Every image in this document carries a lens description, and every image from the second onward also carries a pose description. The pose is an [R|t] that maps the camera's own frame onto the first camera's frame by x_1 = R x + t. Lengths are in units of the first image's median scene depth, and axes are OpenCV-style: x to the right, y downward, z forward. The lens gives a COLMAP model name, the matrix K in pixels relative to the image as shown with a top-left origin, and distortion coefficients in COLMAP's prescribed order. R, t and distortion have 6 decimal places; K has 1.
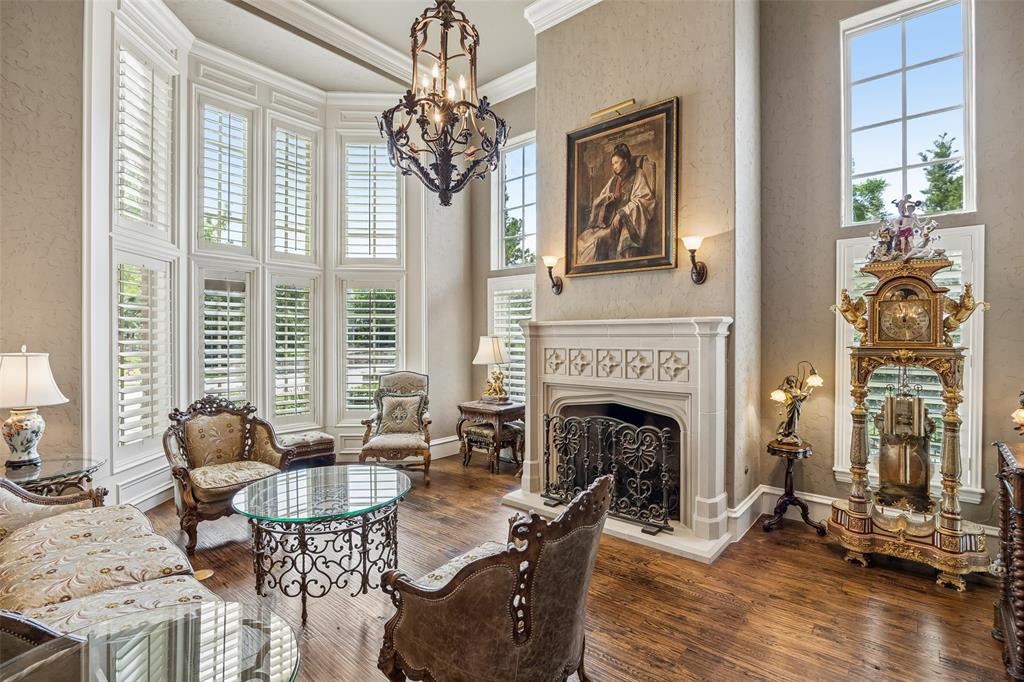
lens RADIAL K [[478.1, 0, 512.0], [0, 478.1, 341.0], [0, 0, 1]] dist [-0.000123, 0.000249]
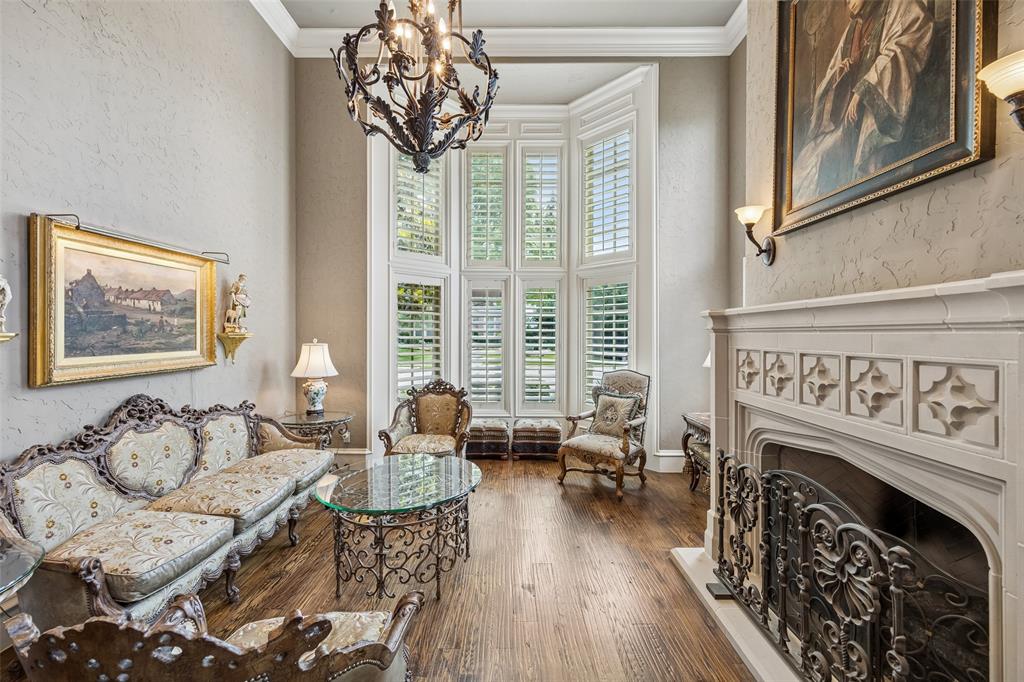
lens RADIAL K [[406.0, 0, 513.1], [0, 406.0, 339.1], [0, 0, 1]] dist [-0.000782, -0.000266]
pose [[0.652060, 0.008397, -0.758121, 0.313306], [-0.006050, 0.999964, 0.005872, -0.000484], [0.758143, 0.000758, 0.652087, 0.433062]]
